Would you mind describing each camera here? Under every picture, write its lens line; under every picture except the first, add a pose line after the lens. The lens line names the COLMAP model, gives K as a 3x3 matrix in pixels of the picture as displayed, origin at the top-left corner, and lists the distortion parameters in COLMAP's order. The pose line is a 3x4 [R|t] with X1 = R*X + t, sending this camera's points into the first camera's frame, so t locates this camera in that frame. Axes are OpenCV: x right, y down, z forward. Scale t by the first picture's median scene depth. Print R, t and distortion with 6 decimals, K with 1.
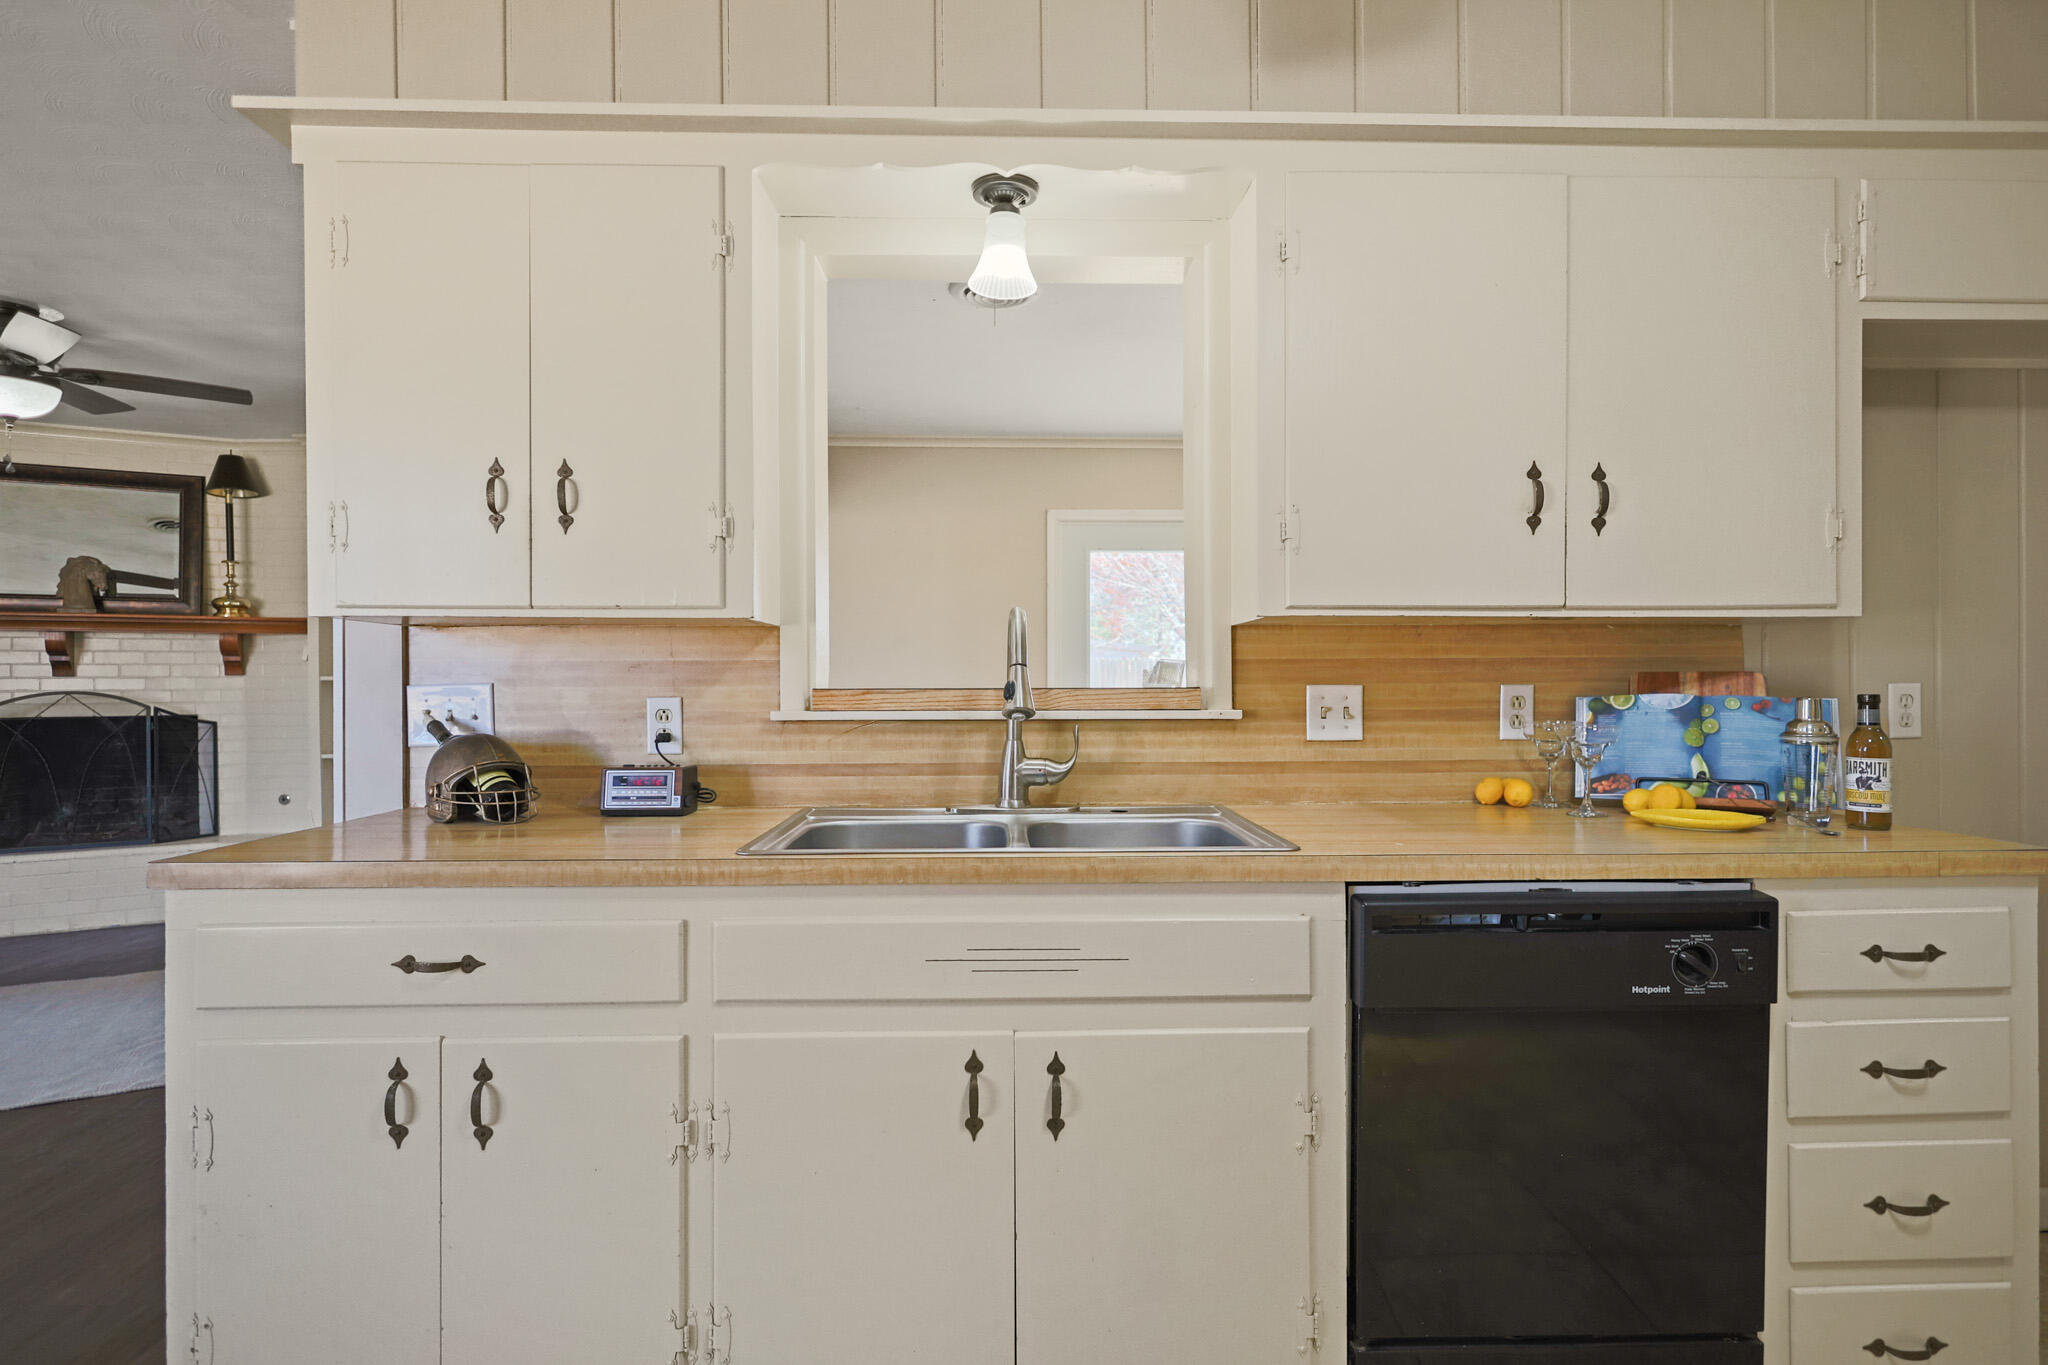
lens RADIAL K [[1028.5, 0, 1020.8], [0, 1028.5, 684.7], [0, 0, 1]] dist [-0.003705, 0.003837]
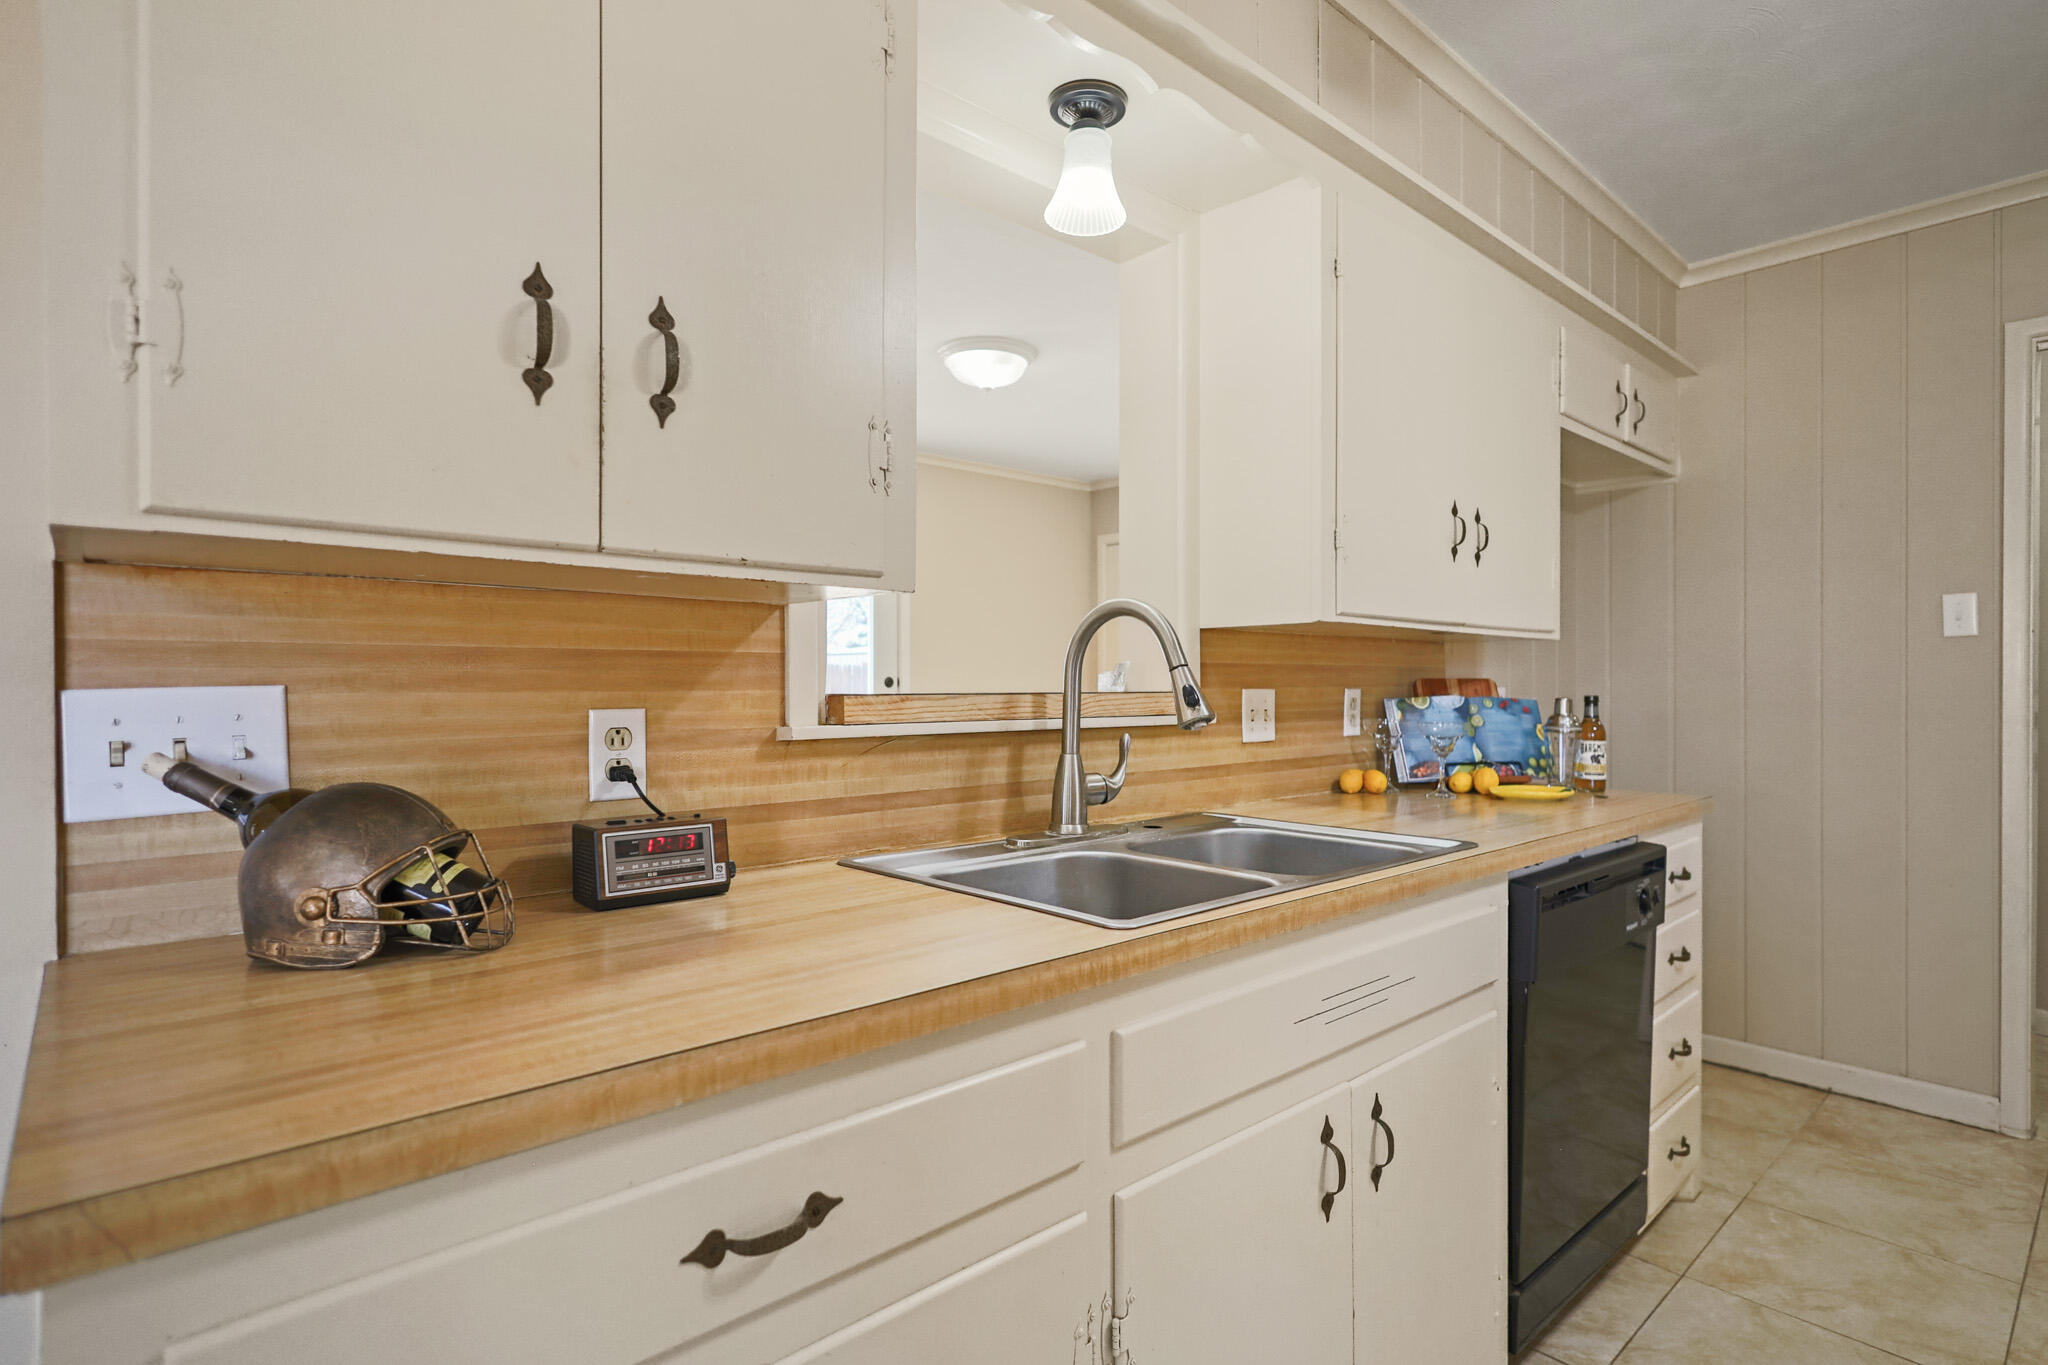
lens RADIAL K [[1028.5, 0, 1032.9], [0, 1028.5, 692.9], [0, 0, 1]] dist [-0.003705, 0.003837]
pose [[0.757517, -0.002704, 0.652810, -0.561940], [-0.001488, 0.999982, 0.005868, -0.001509], [-0.652814, -0.005417, 0.757499, 0.363211]]
